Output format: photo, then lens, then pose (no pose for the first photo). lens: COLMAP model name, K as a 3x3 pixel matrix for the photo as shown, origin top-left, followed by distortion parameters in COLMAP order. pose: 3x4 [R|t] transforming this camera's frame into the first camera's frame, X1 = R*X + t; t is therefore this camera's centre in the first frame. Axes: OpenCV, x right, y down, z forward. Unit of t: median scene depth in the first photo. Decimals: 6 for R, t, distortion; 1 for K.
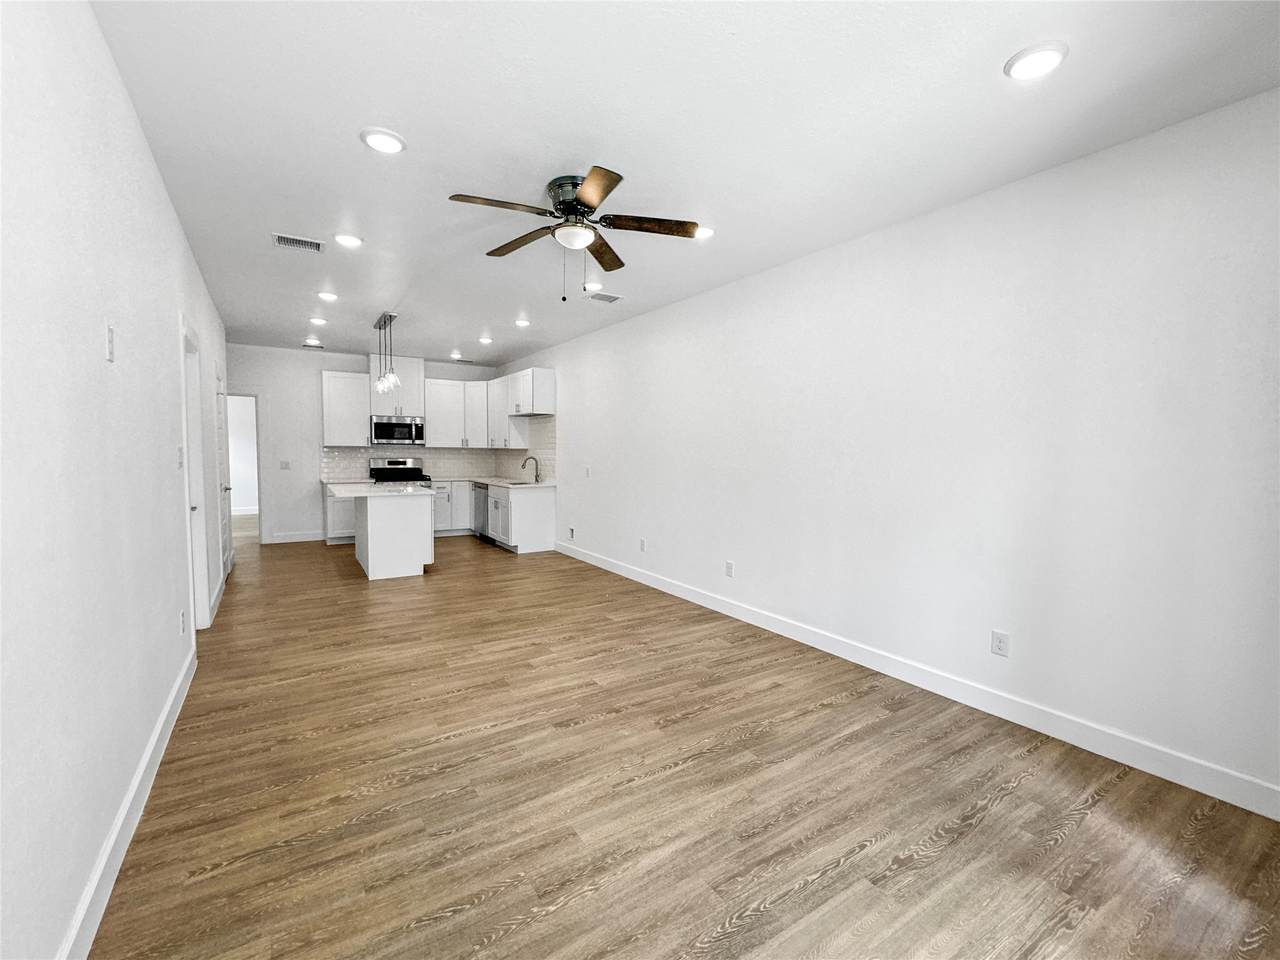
lens RADIAL K [[553.3, 0, 640.0], [0, 553.3, 480.0], [0, 0, 1]] dist [-0.000566, 0.000169]
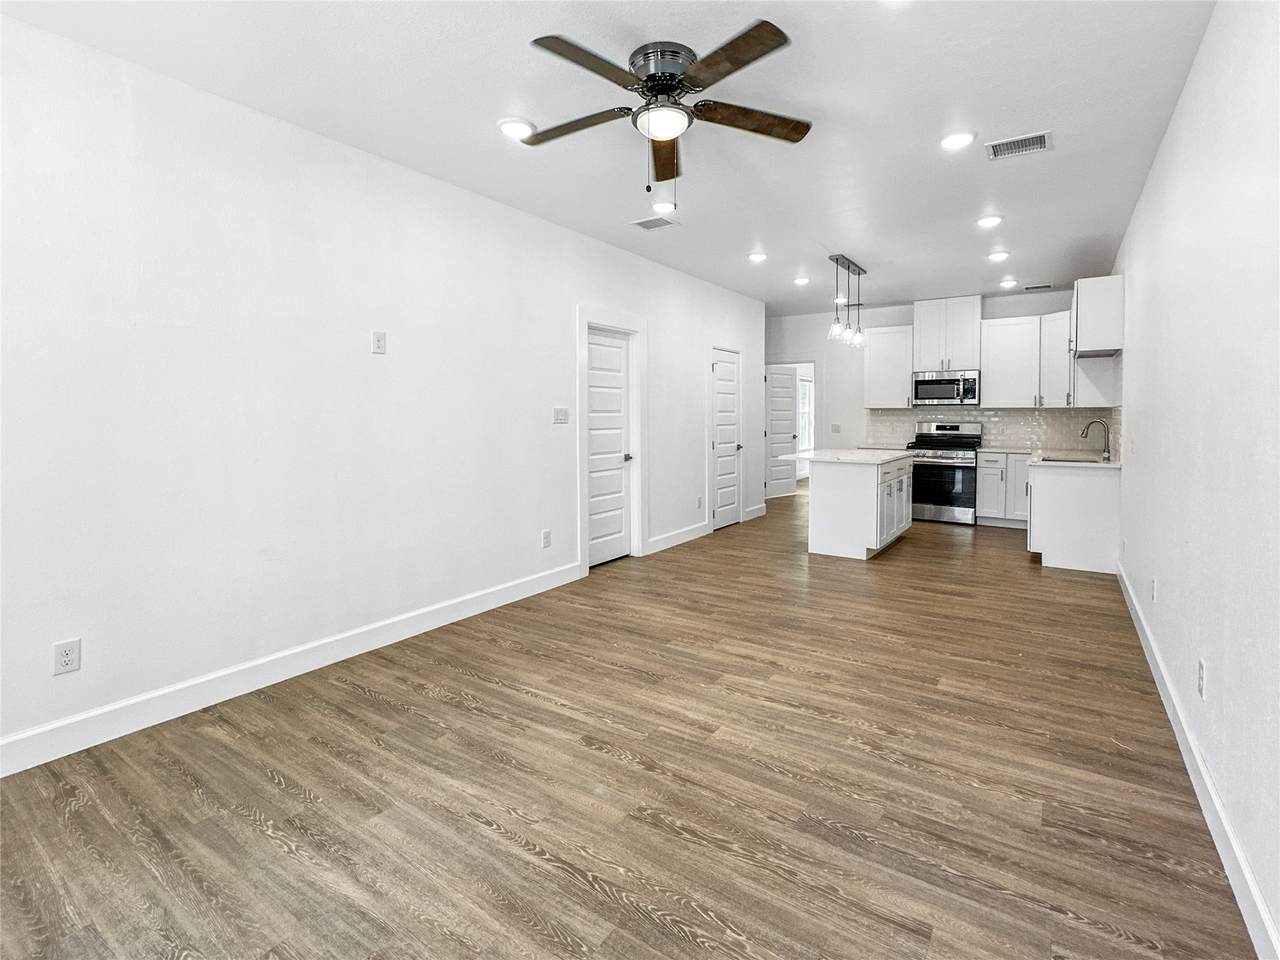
lens RADIAL K [[615.9, 0, 641.7], [0, 615.9, 434.2], [0, 0, 1]] dist [-0.002095, 0.000769]
pose [[0.382121, 0.019404, -0.923908, 0.561369], [-0.043918, 0.999031, 0.002818, -0.009167], [0.923068, 0.039499, 0.382603, 0.557949]]
